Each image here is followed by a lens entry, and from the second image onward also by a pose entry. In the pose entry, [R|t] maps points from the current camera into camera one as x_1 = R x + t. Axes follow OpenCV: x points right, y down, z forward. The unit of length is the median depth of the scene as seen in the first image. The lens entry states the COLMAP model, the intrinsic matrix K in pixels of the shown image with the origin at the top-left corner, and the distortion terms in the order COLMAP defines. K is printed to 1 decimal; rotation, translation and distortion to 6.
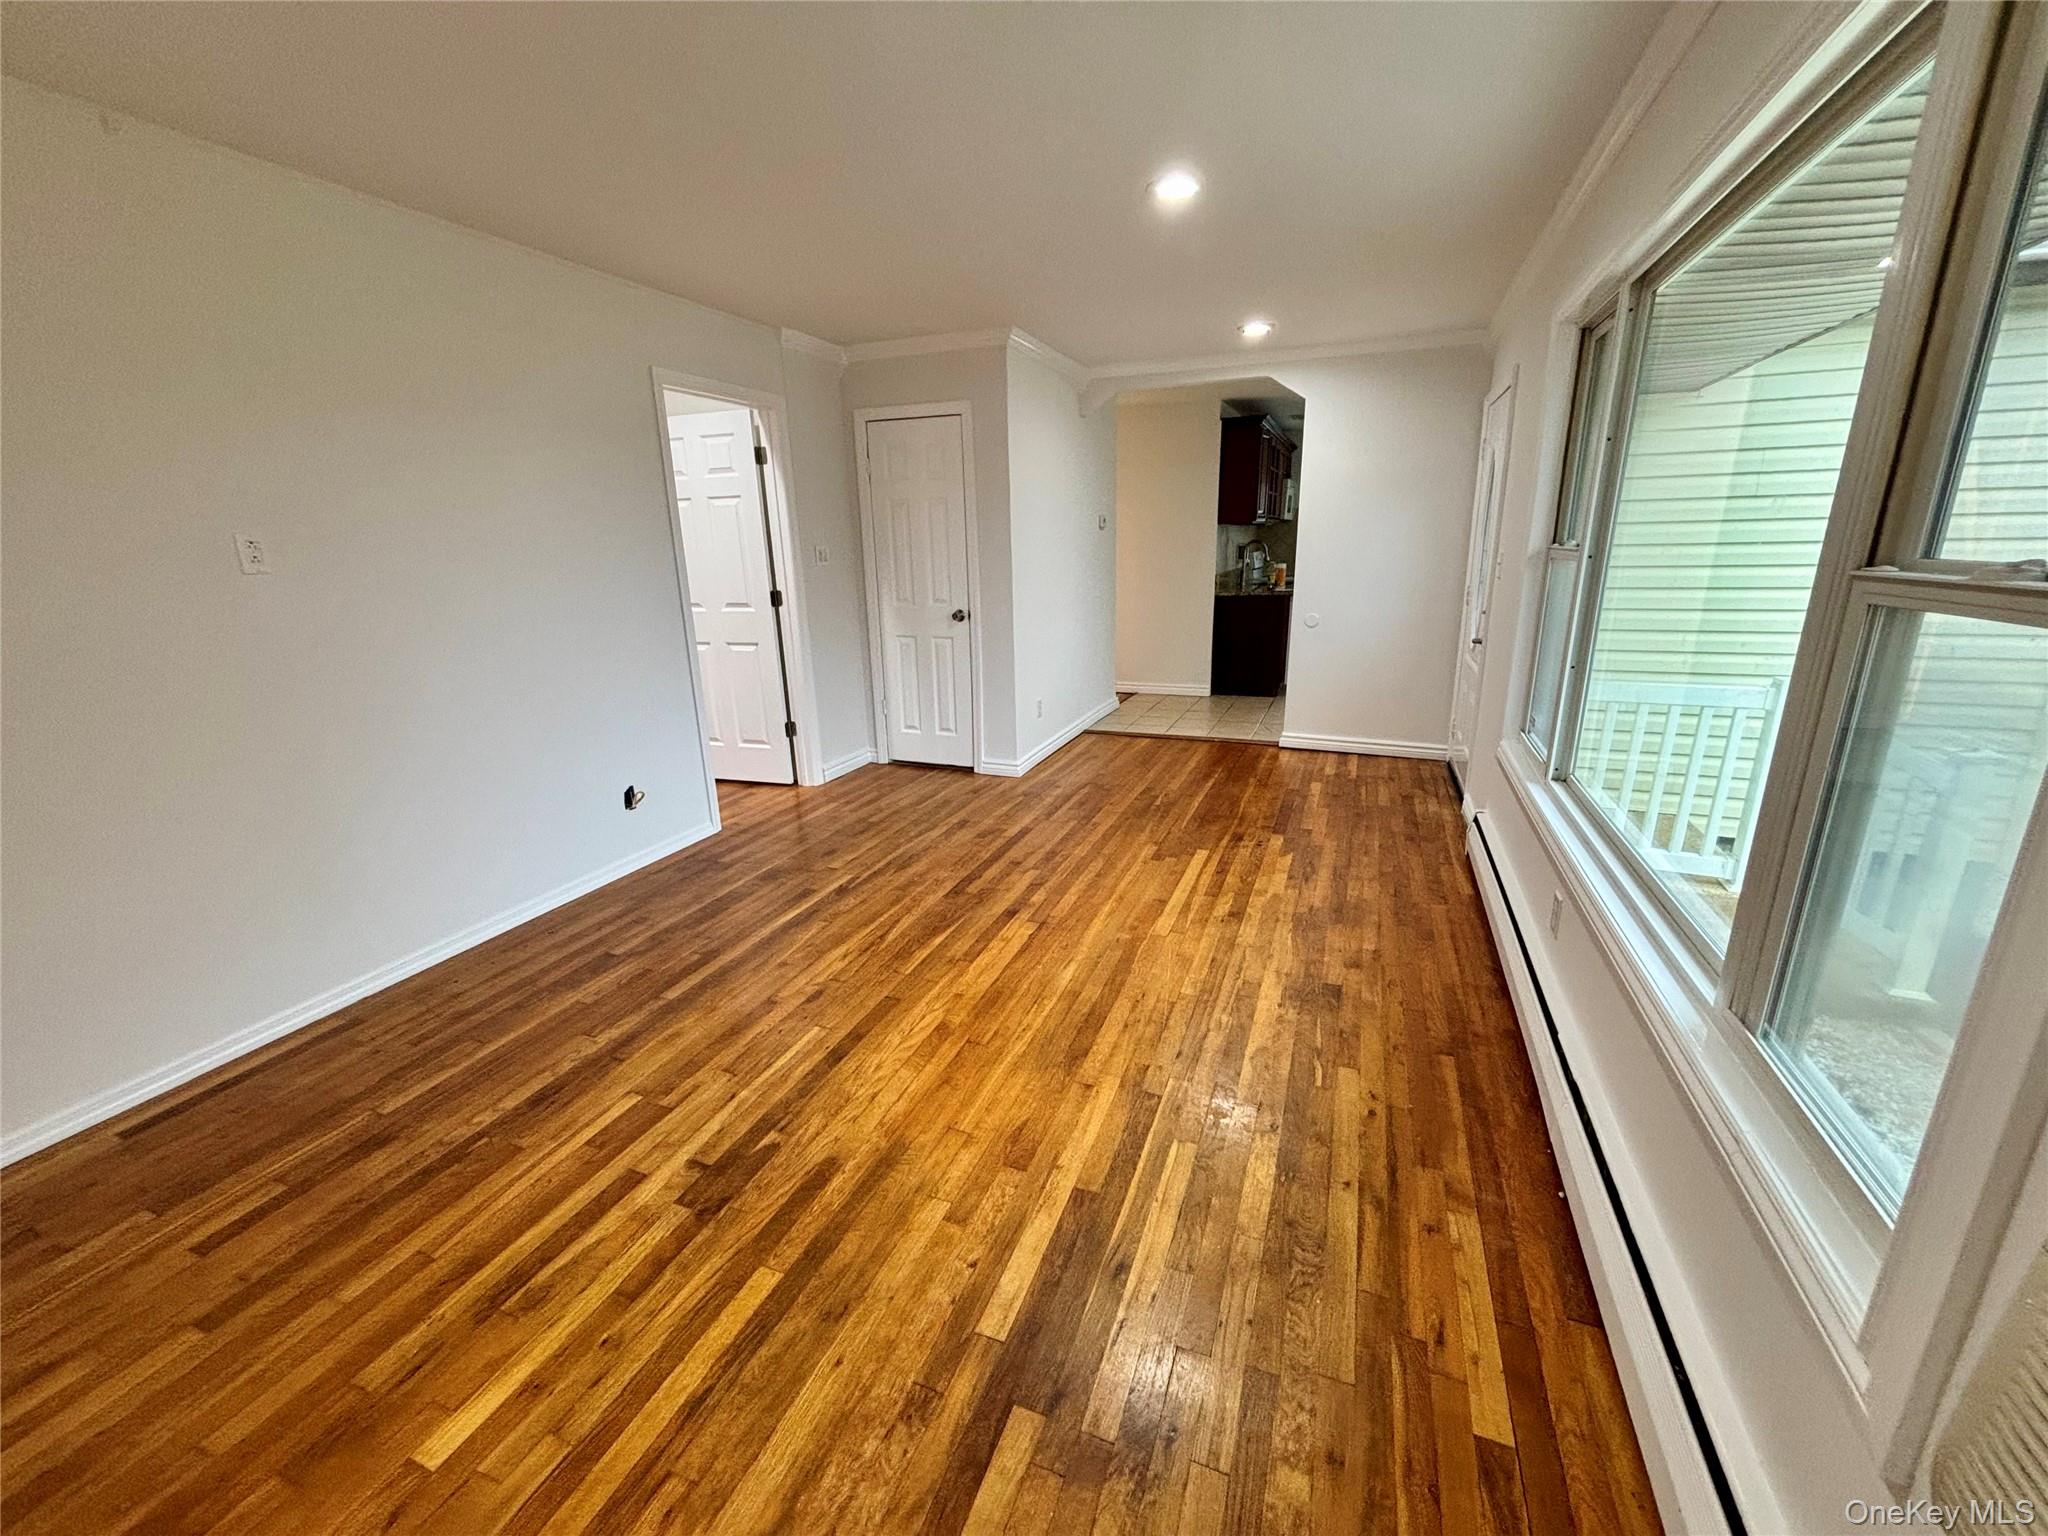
lens RADIAL K [[819.0, 0, 1031.2], [0, 819.0, 764.5], [0, 0, 1]] dist [-0.002033, -0.000222]
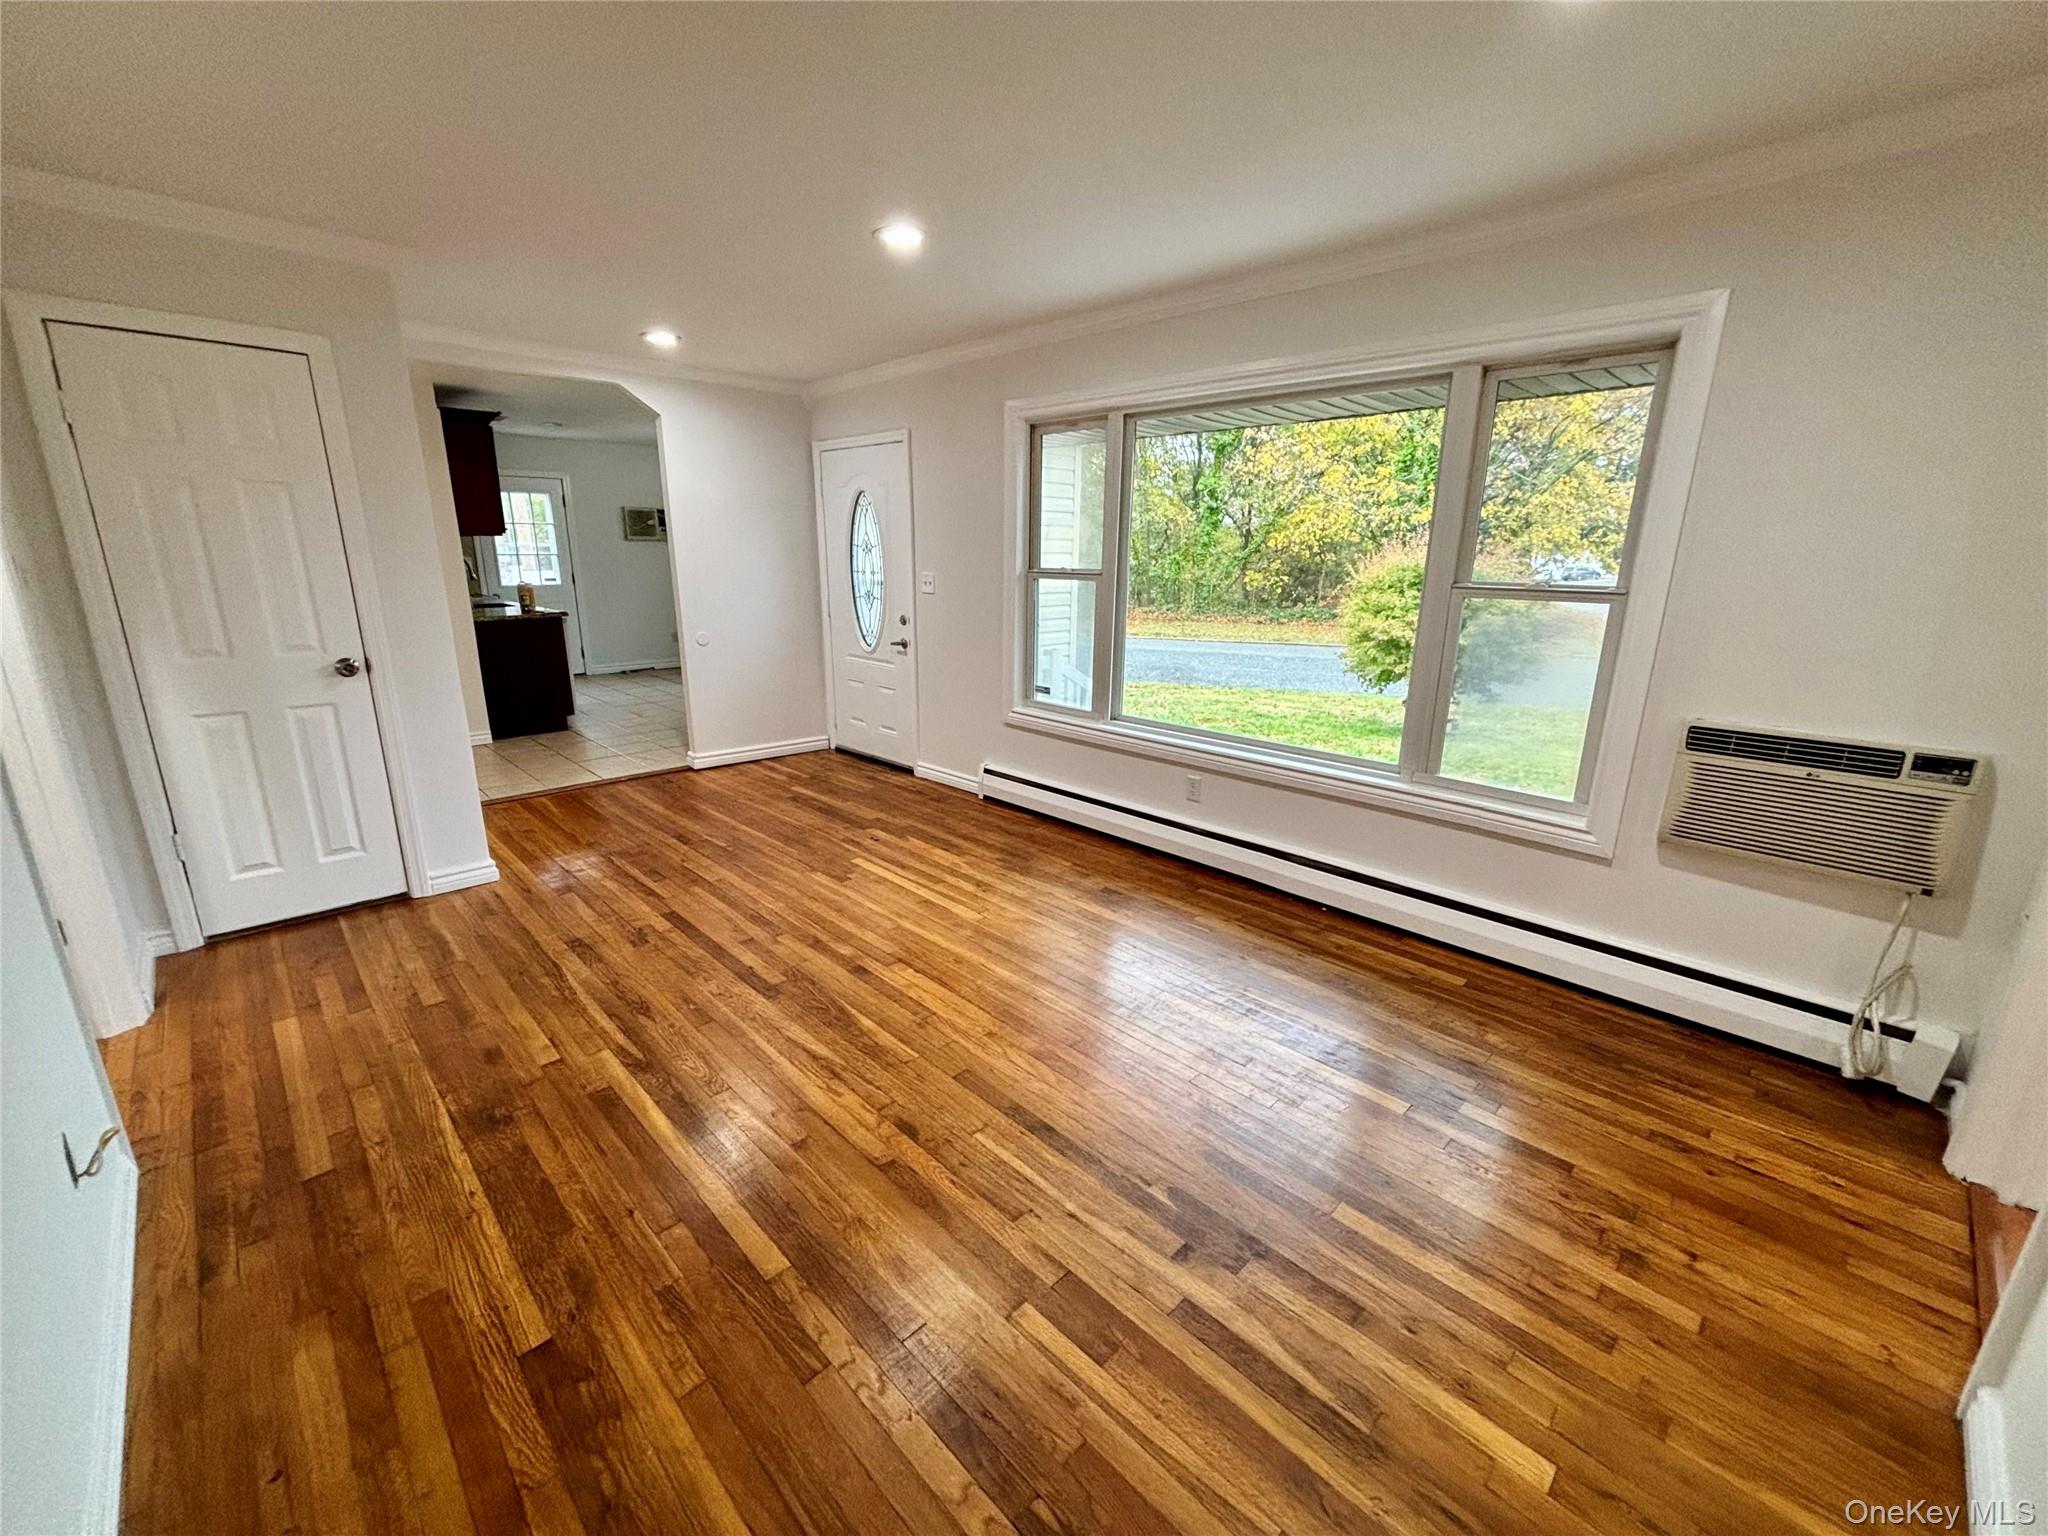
lens RADIAL K [[819.0, 0, 1014.9], [0, 819.0, 769.7], [0, 0, 1]] dist [-0.002033, -0.000222]
pose [[0.408571, -0.216293, 0.886728, -0.707036], [0.225727, 0.965282, 0.131448, -0.112134], [-0.884374, 0.146452, 0.443210, 0.414828]]
